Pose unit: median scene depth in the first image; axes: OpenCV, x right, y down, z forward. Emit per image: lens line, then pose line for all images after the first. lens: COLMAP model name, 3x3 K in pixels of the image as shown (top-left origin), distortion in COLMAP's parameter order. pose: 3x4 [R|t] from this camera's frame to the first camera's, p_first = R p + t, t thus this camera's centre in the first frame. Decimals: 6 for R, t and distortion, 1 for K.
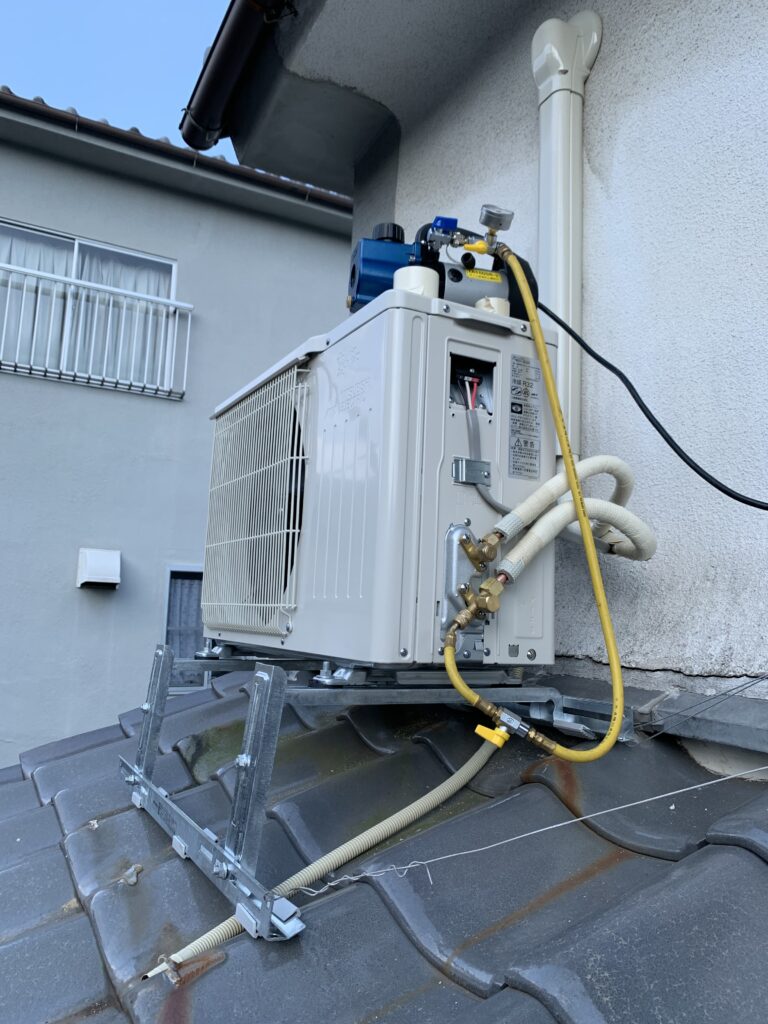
lens RADIAL K [[787.3, 0, 384.0], [0, 787.3, 512.0], [0, 0, 1]] dist [0.005369, 0.001850]
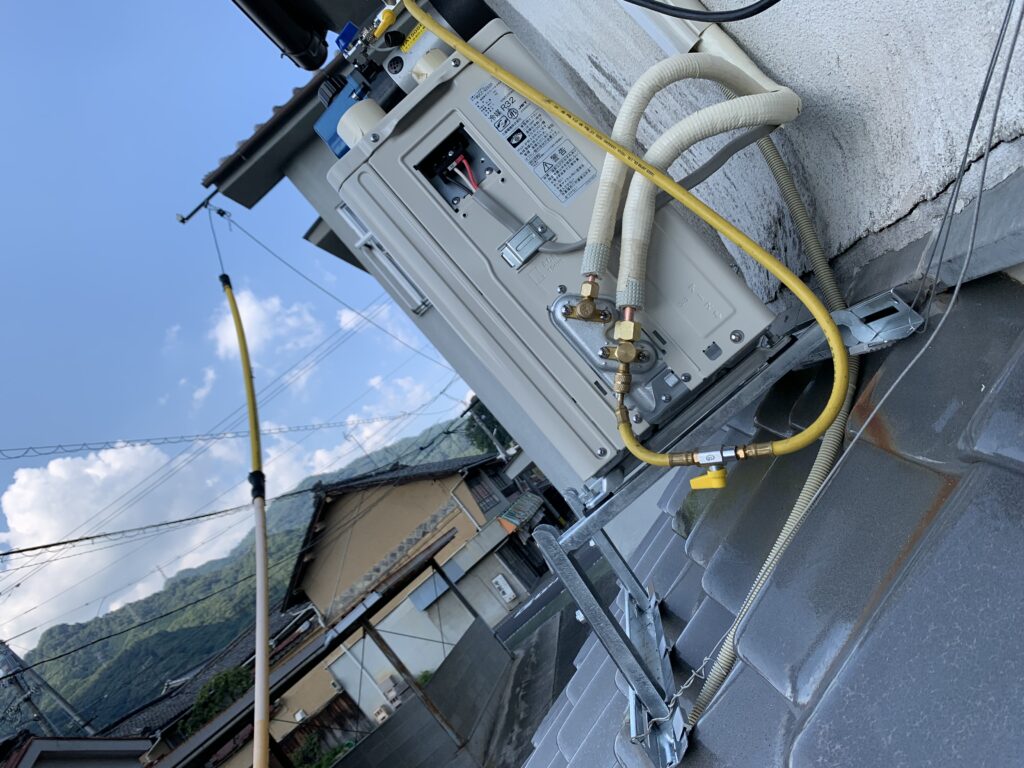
lens RADIAL K [[787.1, 0, 512.0], [0, 787.1, 384.0], [0, 0, 1]] dist [-0.017708, 0.011013]
pose [[0.570058, -0.623635, -0.534896, 0.459531], [0.727212, 0.685967, -0.024753, 0.065213], [0.382357, -0.374872, 0.844555, 0.202983]]
